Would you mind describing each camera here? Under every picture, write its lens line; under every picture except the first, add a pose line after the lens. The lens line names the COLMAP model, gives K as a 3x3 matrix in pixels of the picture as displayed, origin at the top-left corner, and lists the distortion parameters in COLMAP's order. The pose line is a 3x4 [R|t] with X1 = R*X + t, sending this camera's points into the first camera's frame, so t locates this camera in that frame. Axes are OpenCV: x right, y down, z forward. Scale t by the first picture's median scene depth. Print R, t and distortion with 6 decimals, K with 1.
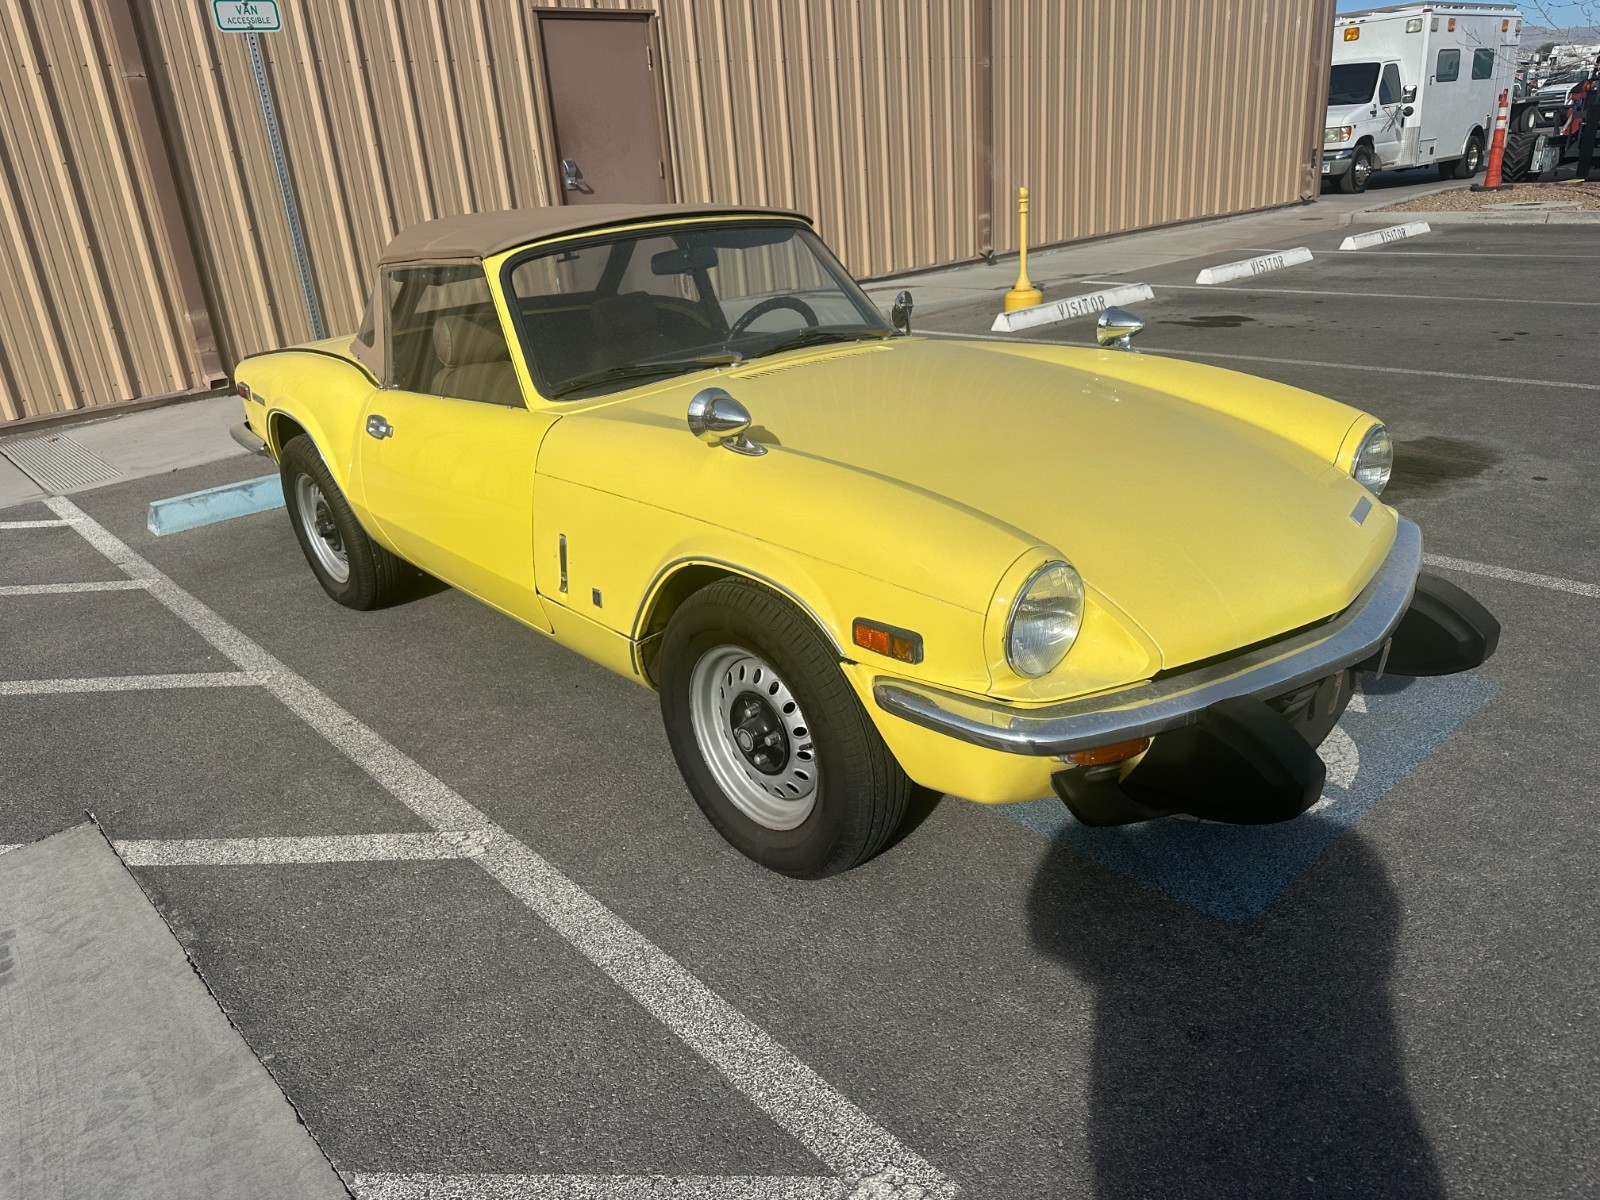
lens RADIAL K [[1132.8, 0, 797.6], [0, 1132.8, 603.2], [0, 0, 1]] dist [0.002971, -0.006129]
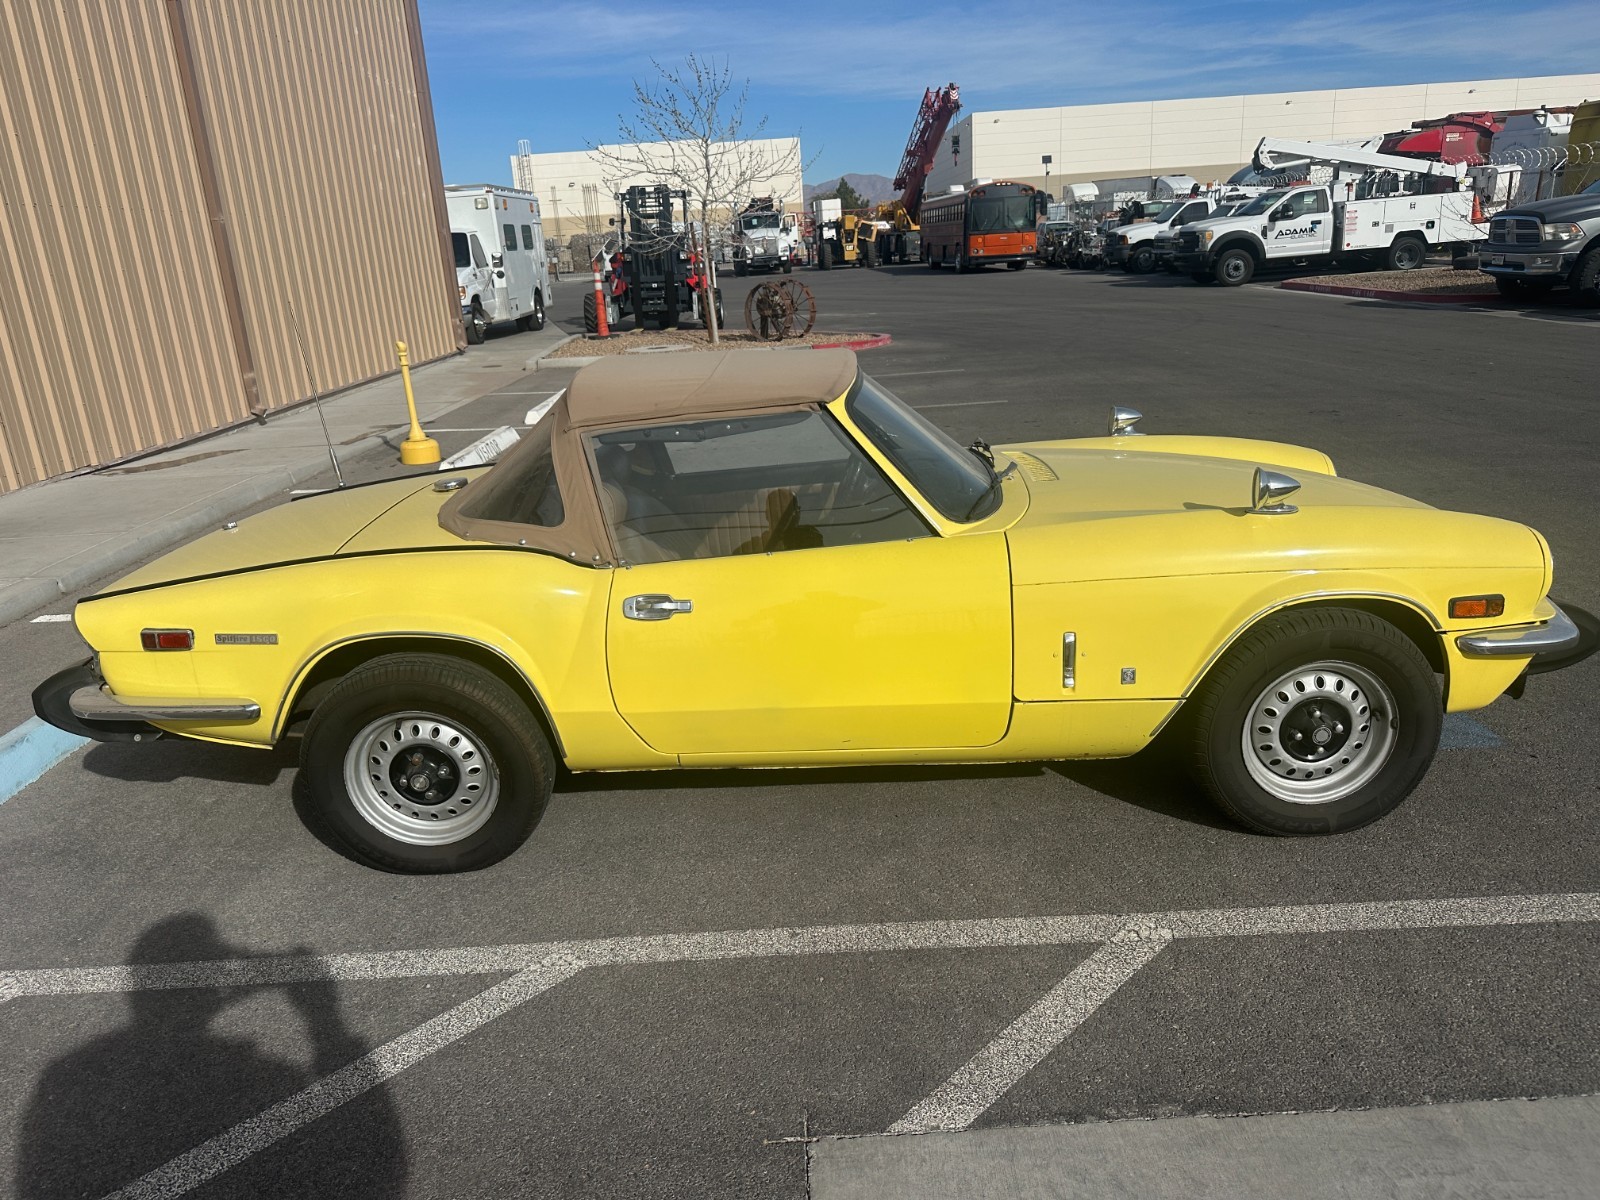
lens RADIAL K [[1132.8, 0, 797.6], [0, 1132.8, 603.2], [0, 0, 1]] dist [0.002971, -0.006129]
pose [[0.668815, -0.191577, 0.718321, -0.909194], [0.281037, 0.959680, -0.005721, -0.122484], [-0.688262, 0.205701, 0.695688, 0.335004]]
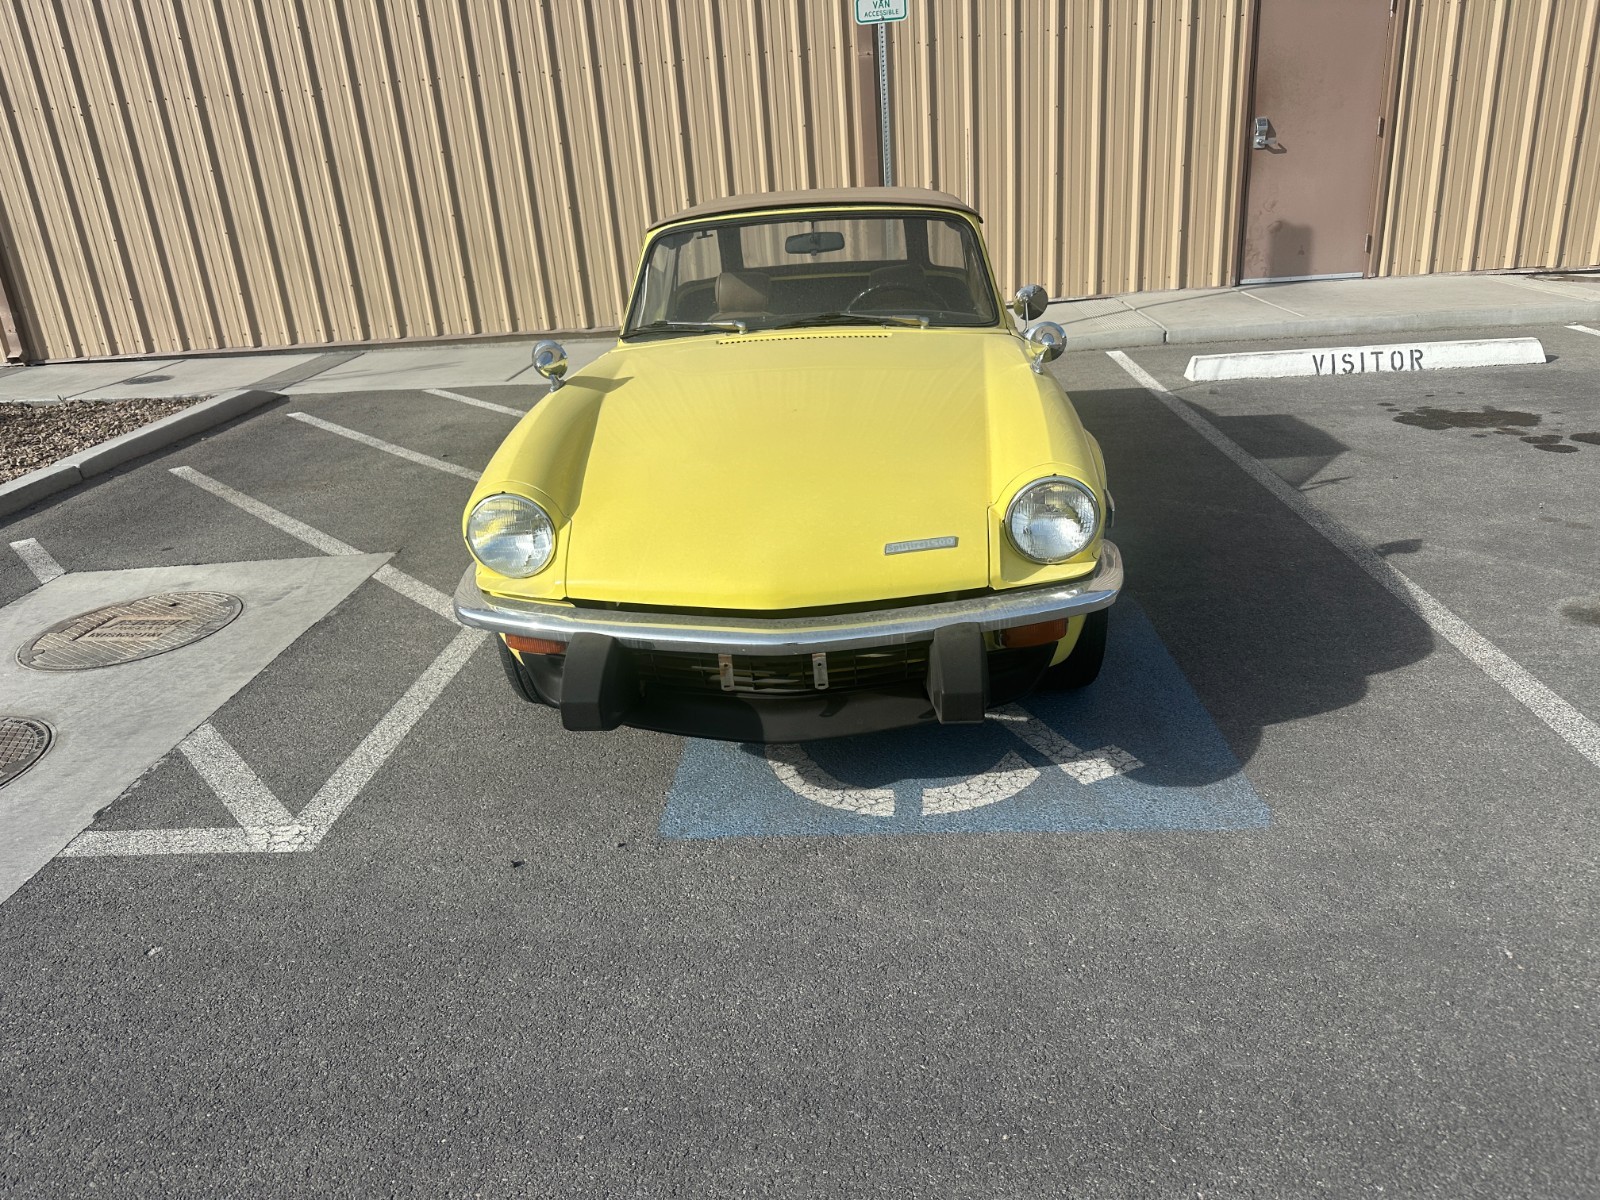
lens RADIAL K [[1134.4, 0, 792.7], [0, 1134.4, 599.1], [0, 0, 1]] dist [0.035749, -0.056052]
pose [[0.701558, 0.277563, -0.656335, 0.765500], [-0.247780, 0.958571, 0.140526, -0.104020], [0.668148, 0.064040, 0.741268, 0.118161]]
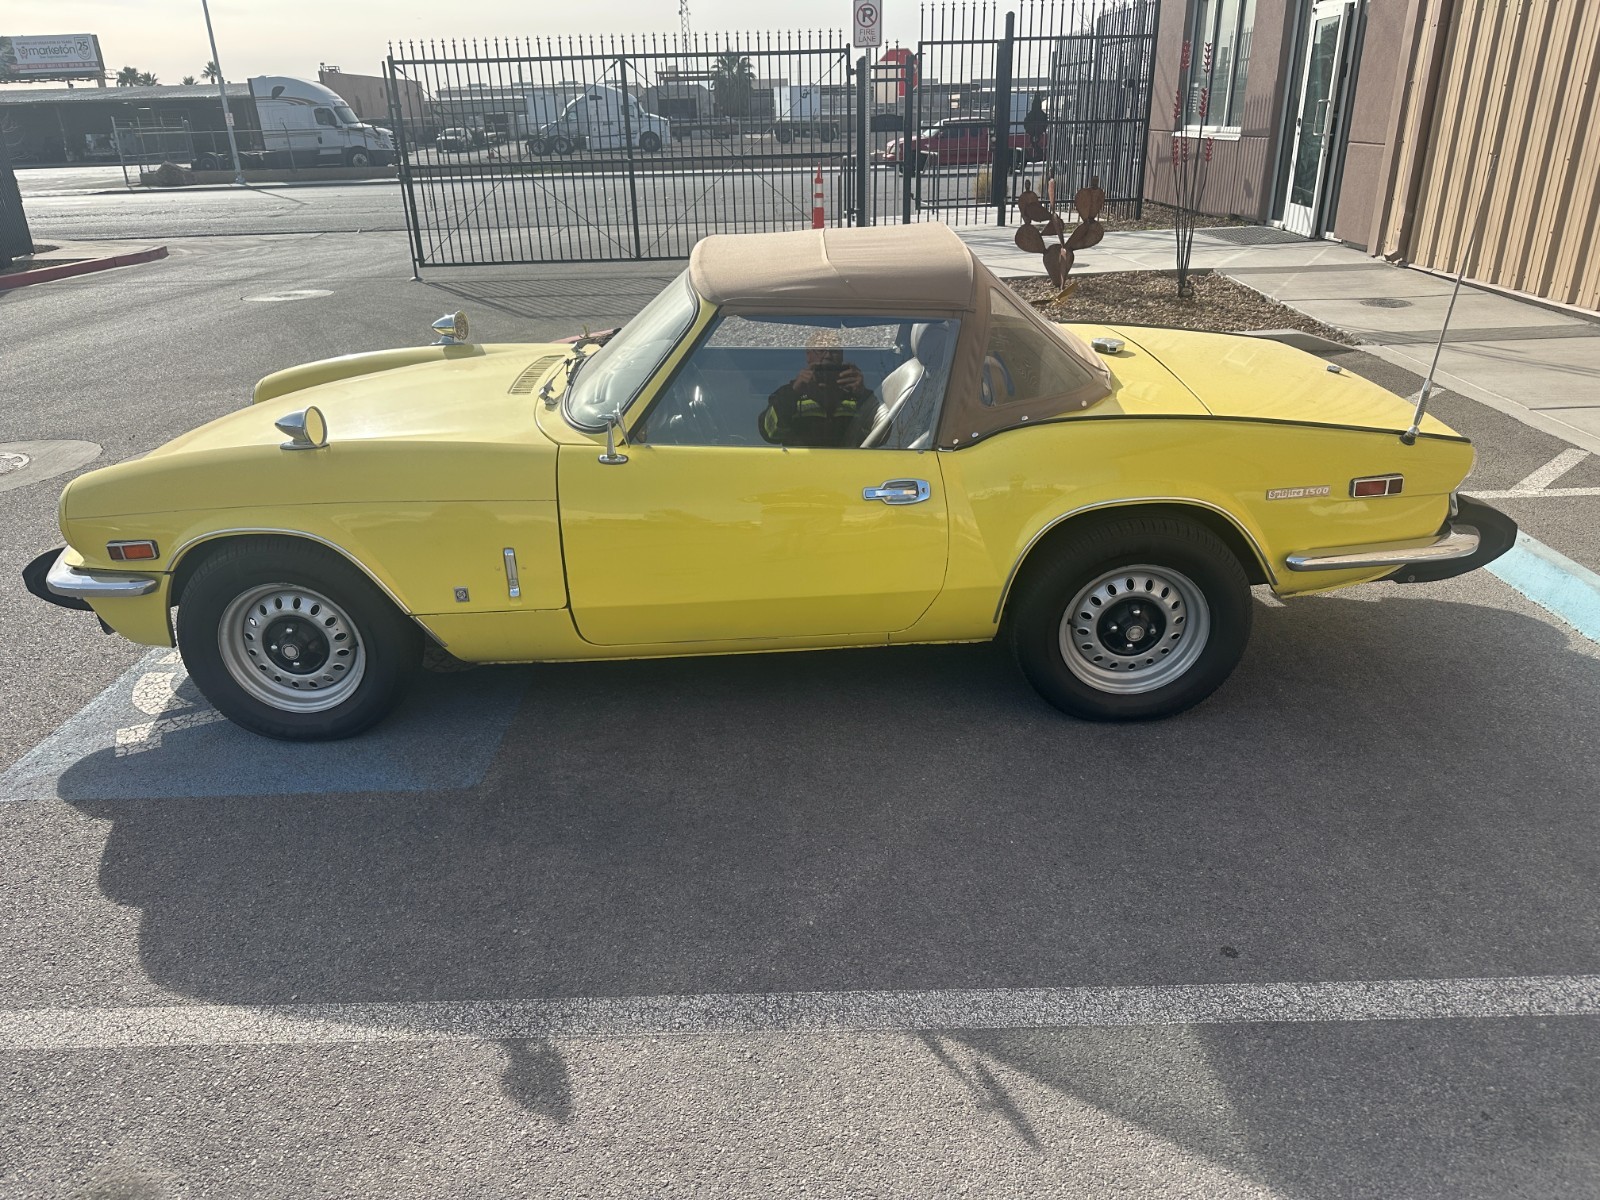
lens RADIAL K [[1132.8, 0, 797.6], [0, 1132.8, 603.2], [0, 0, 1]] dist [0.002971, -0.006129]
pose [[-0.674813, 0.375866, -0.635100, 0.614893], [-0.192524, 0.741122, 0.643174, -0.768868], [0.712434, 0.556295, -0.427755, 1.644486]]
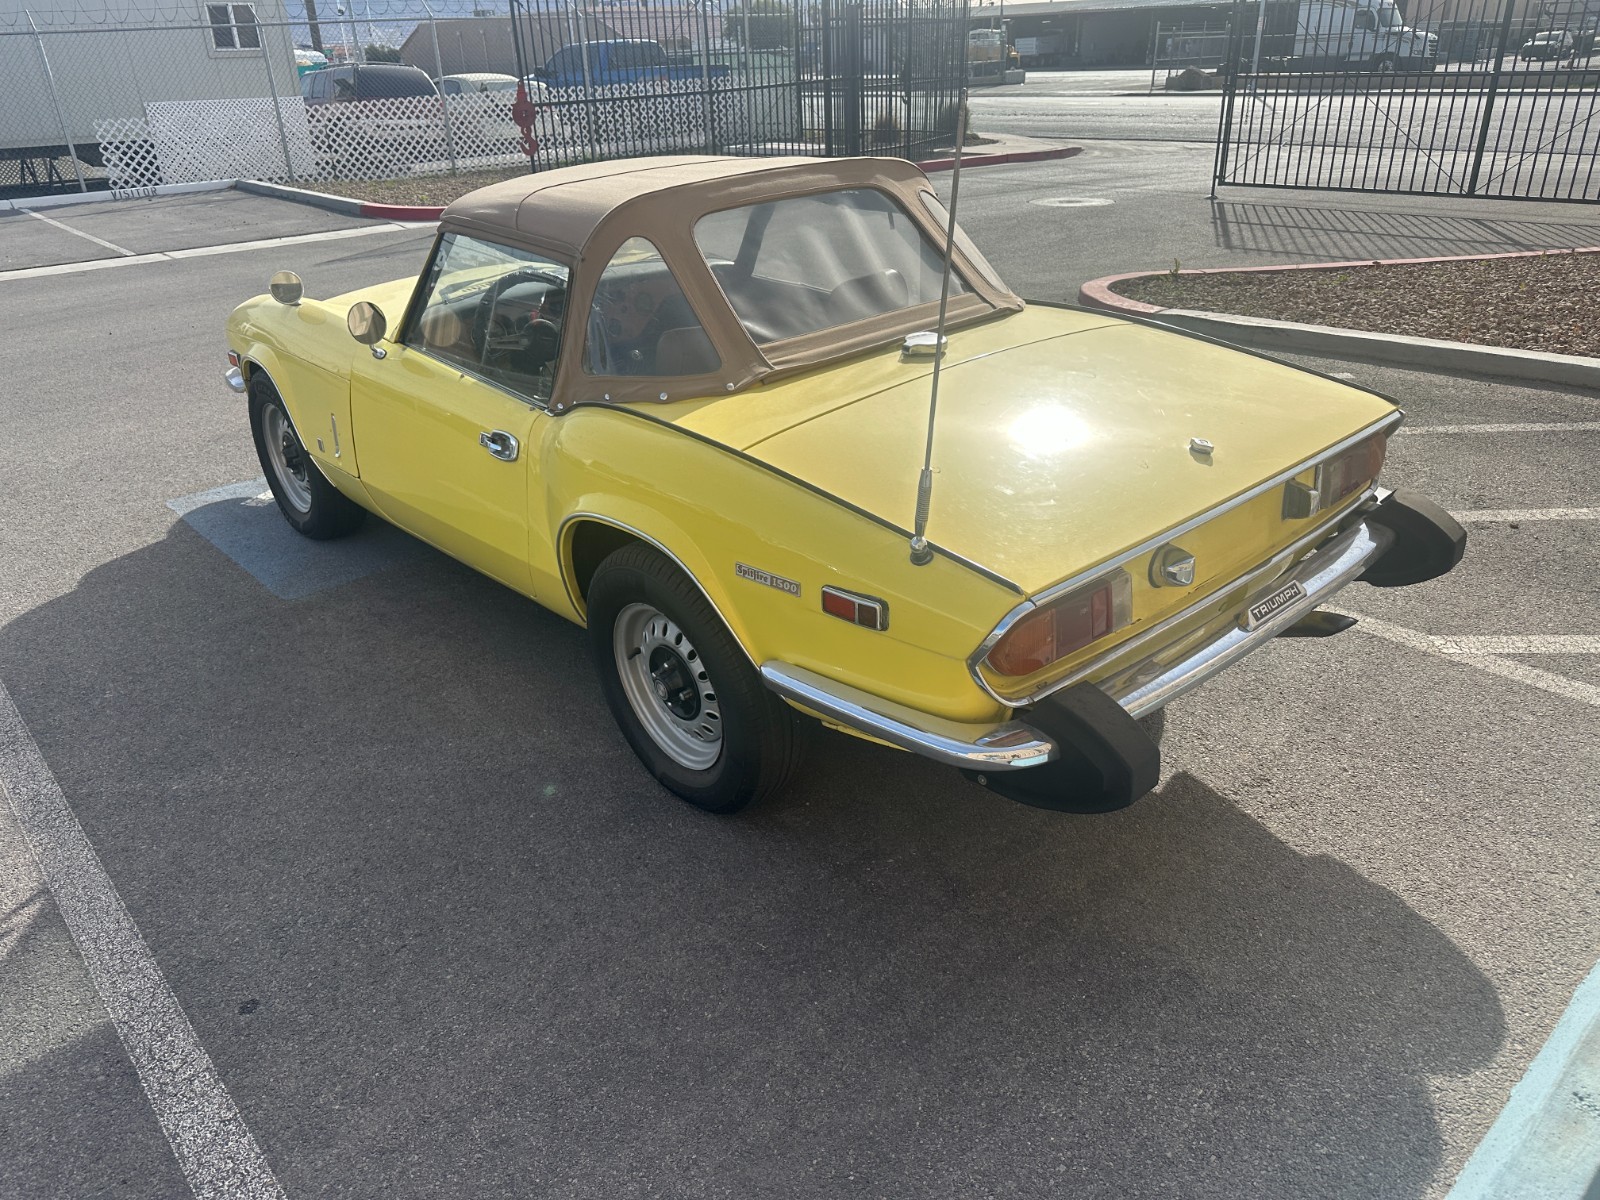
lens RADIAL K [[1132.8, 0, 797.6], [0, 1132.8, 603.2], [0, 0, 1]] dist [0.002971, -0.006129]
pose [[-0.994266, 0.093545, 0.051820, -0.284238], [0.101661, 0.676456, 0.729433, -0.781777], [0.033181, 0.730518, -0.682086, 1.928117]]
